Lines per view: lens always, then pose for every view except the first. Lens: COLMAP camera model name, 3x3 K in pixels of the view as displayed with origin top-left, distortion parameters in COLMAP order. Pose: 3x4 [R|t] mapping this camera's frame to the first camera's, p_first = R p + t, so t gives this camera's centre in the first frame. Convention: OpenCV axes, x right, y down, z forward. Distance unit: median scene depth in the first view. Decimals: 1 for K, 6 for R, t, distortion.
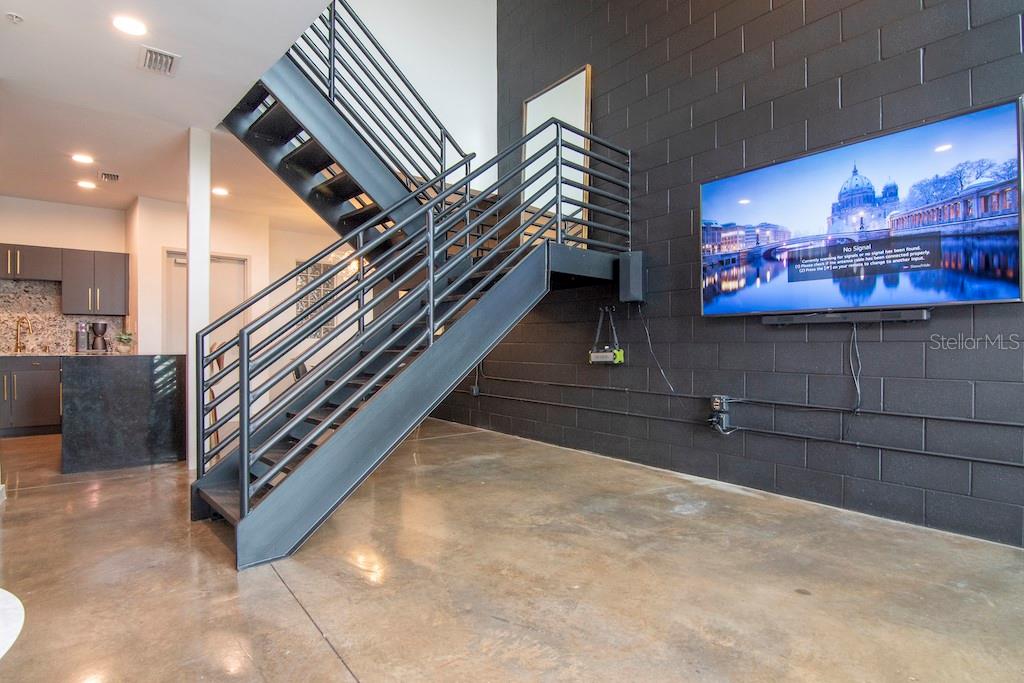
lens RADIAL K [[507.8, 0, 506.9], [0, 507.8, 347.8], [0, 0, 1]] dist [-0.014713, -0.006240]
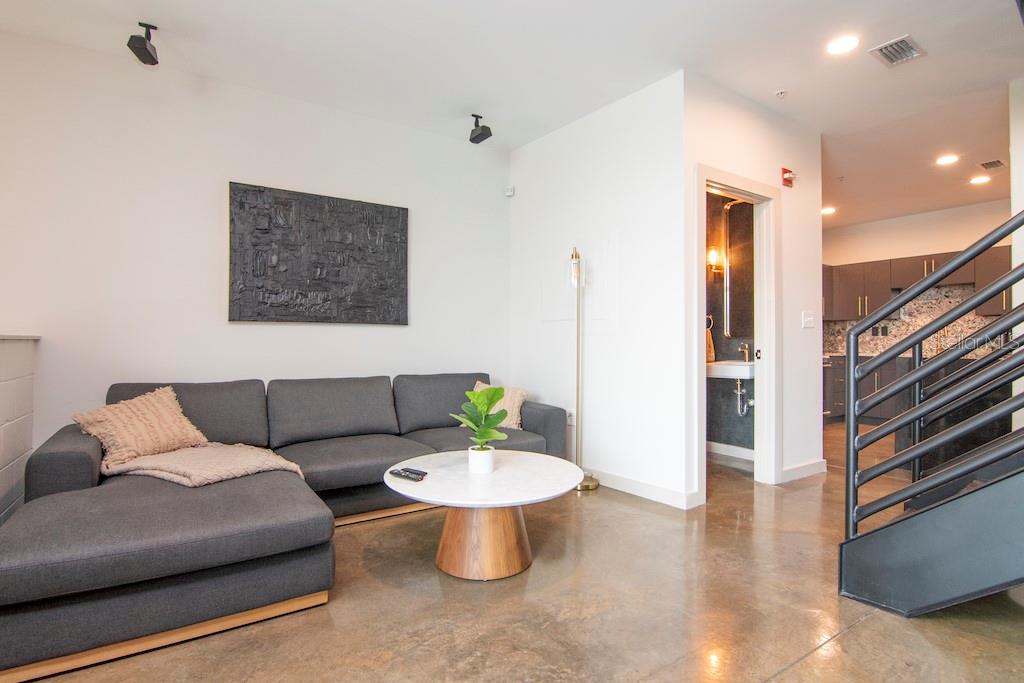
lens RADIAL K [[507.8, 0, 514.8], [0, 507.8, 338.7], [0, 0, 1]] dist [-0.014713, -0.006240]
pose [[-0.081748, -0.008554, -0.996616, 0.324318], [-0.015124, 0.999859, -0.007341, -0.004333], [0.996538, 0.014473, -0.081866, 0.366486]]
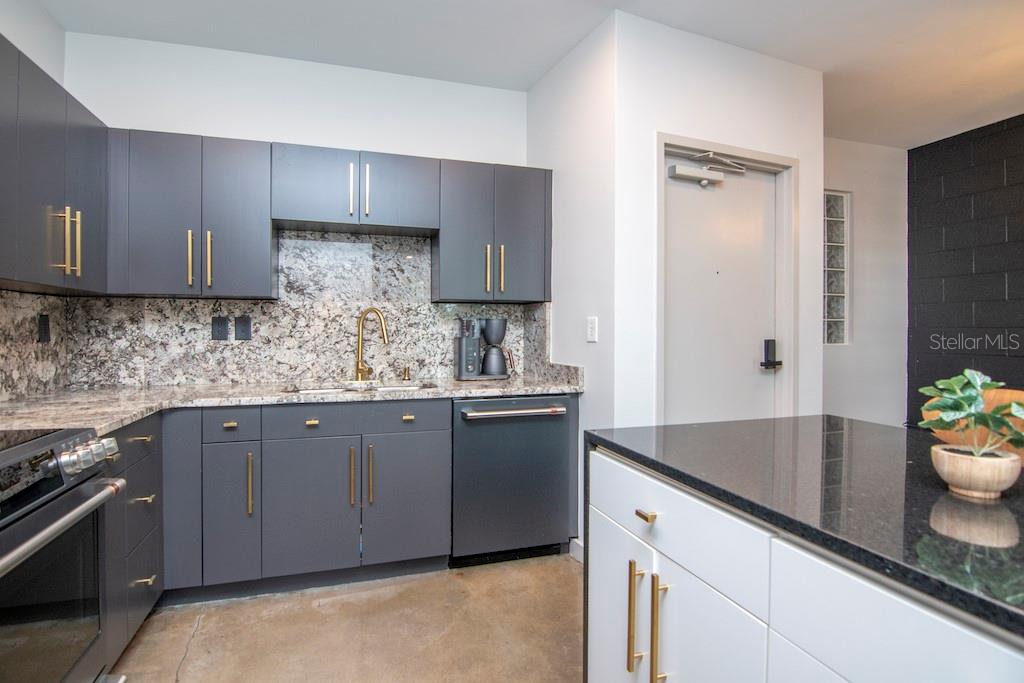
lens RADIAL K [[507.8, 0, 513.2], [0, 507.8, 332.9], [0, 0, 1]] dist [-0.014713, -0.006240]
pose [[0.933261, 0.006935, -0.359131, -1.326435], [-0.007210, 0.999974, 0.000573, -0.077889], [0.359126, 0.002054, 0.933287, 1.182318]]
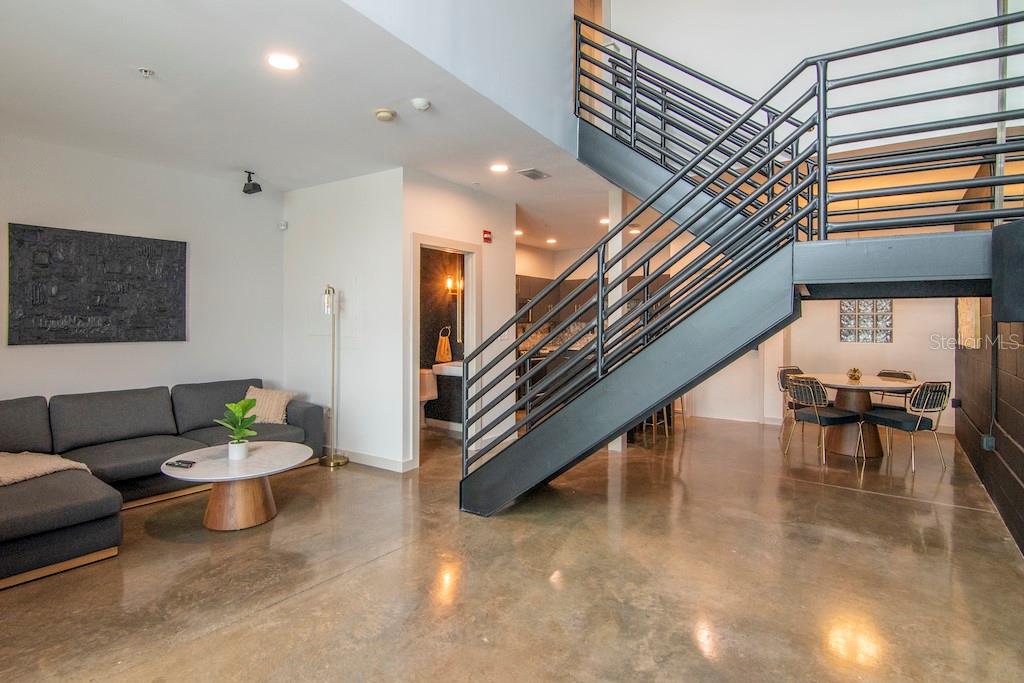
lens RADIAL K [[507.8, 0, 504.9], [0, 507.8, 319.3], [0, 0, 1]] dist [-0.014713, -0.006240]
pose [[0.252080, -0.004991, -0.967694, 0.782846], [-0.014120, 0.999861, -0.008835, -0.110991], [0.967603, 0.015891, 0.251974, 0.537752]]
